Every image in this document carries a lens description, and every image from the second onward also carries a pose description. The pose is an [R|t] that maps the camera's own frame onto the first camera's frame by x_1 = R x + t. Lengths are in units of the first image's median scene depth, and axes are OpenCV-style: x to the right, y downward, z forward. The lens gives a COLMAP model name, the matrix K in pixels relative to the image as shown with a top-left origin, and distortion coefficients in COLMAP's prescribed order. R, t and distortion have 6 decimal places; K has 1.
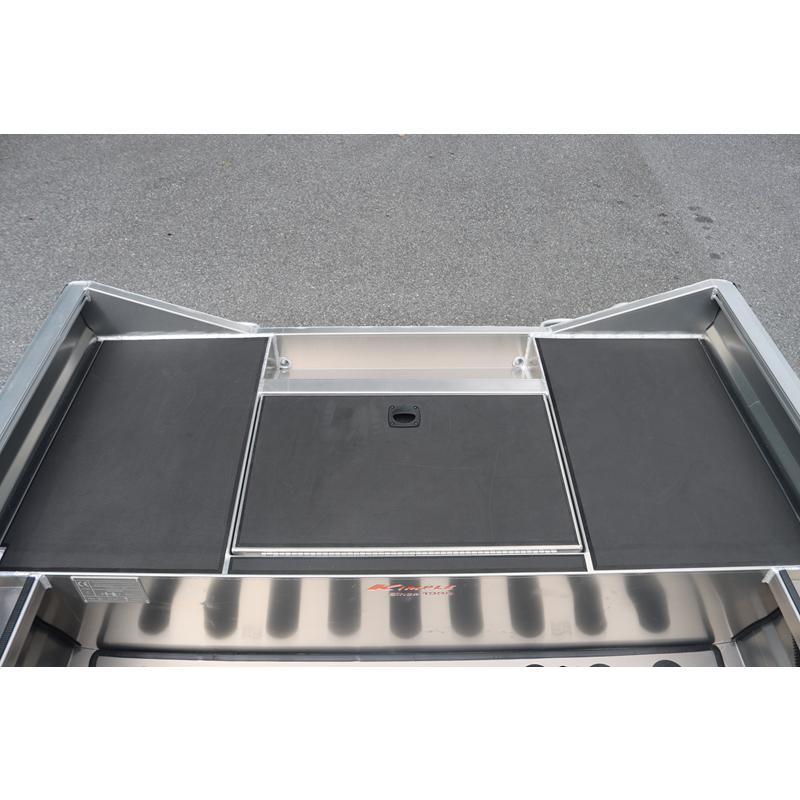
lens RADIAL K [[670.1, 0, 398.2], [0, 670.1, 379.3], [0, 0, 1]] dist [-0.052543, 0.006997]
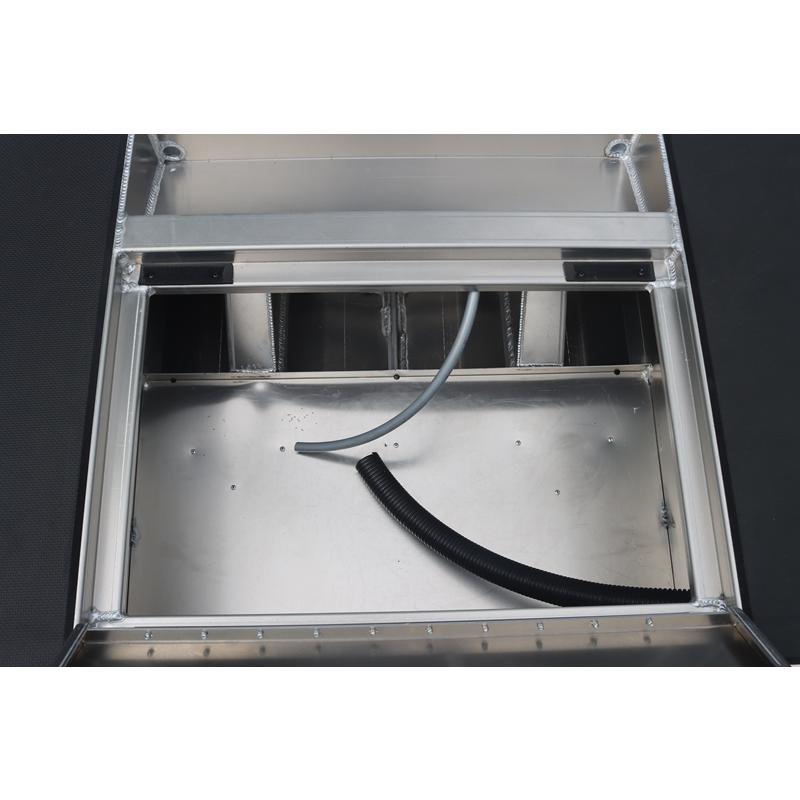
lens RADIAL K [[789.8, 0, 400.0], [0, 789.8, 400.0], [0, 0, 1]] dist [-0.010942, -0.004471]
pose [[0.999646, -0.001963, 0.026538, -0.009118], [-0.010641, 0.884570, 0.466286, -0.144656], [-0.024390, -0.466403, 0.884236, 0.374597]]
